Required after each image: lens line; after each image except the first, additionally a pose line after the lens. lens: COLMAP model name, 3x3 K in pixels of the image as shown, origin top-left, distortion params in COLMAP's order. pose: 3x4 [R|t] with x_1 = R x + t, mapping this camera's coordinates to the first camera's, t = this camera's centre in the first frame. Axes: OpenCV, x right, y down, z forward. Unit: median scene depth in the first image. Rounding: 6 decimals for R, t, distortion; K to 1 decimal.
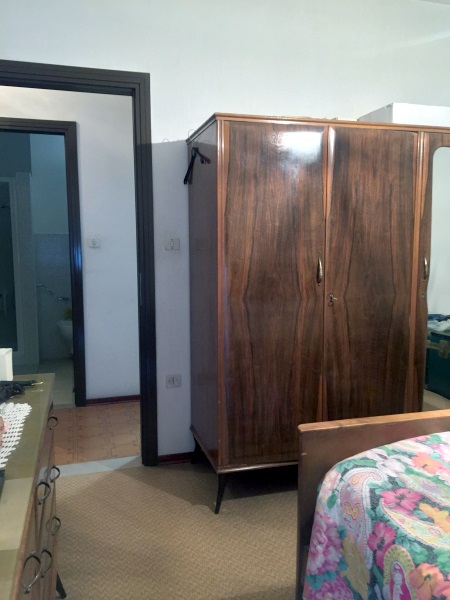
lens RADIAL K [[513.3, 0, 225.1], [0, 513.3, 299.7], [0, 0, 1]] dist [0.000873, 0.000259]
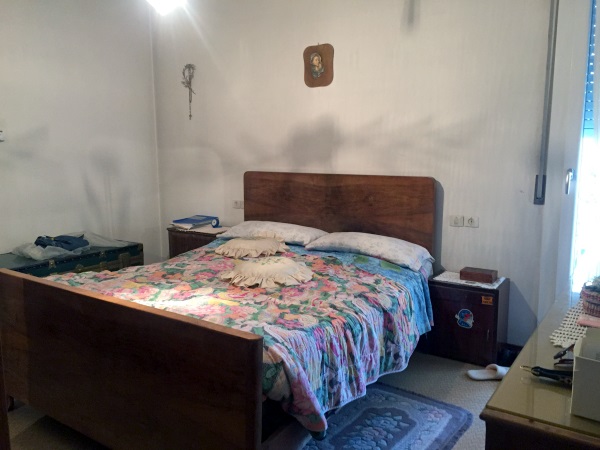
lens RADIAL K [[513.3, 0, 299.9], [0, 513.3, 224.5], [0, 0, 1]] dist [0.000873, 0.000259]
pose [[-0.642524, -0.111427, 0.758121, -0.649302], [0.093117, 0.970684, 0.221588, -0.169432], [-0.760587, 0.212970, -0.613312, 1.600255]]
